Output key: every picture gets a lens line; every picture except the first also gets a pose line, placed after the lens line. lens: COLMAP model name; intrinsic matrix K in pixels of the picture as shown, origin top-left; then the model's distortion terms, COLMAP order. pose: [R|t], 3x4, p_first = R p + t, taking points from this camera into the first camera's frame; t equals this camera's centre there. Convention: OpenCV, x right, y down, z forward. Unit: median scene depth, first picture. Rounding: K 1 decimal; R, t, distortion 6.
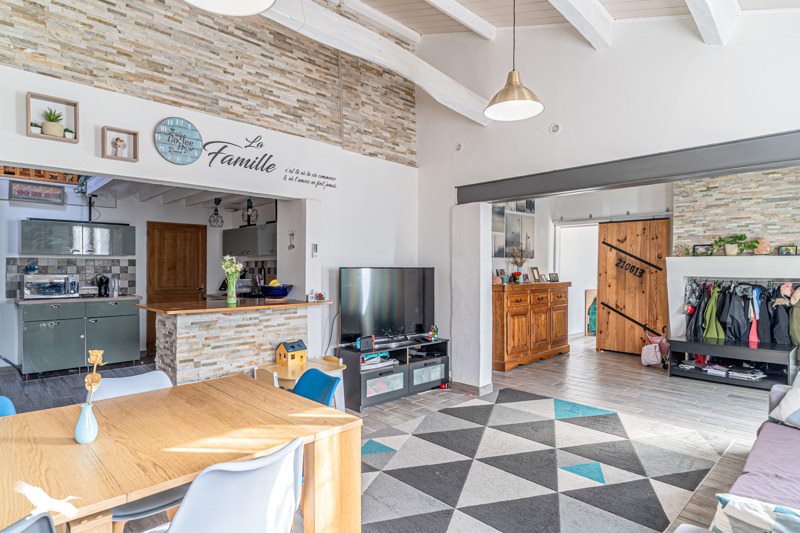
lens RADIAL K [[442.4, 0, 396.5], [0, 442.4, 270.7], [0, 0, 1]] dist [-0.001961, -0.000694]
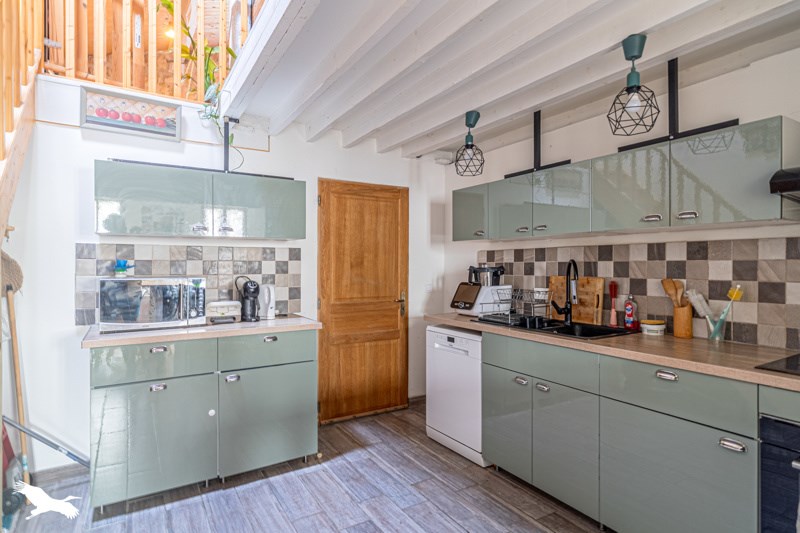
lens RADIAL K [[442.4, 0, 400.6], [0, 442.4, 265.2], [0, 0, 1]] dist [-0.001961, -0.000694]
pose [[0.975247, -0.001467, -0.221111, -0.340309], [0.000815, 0.999995, -0.003041, -0.002911], [0.221115, 0.002786, 0.975244, 0.484453]]
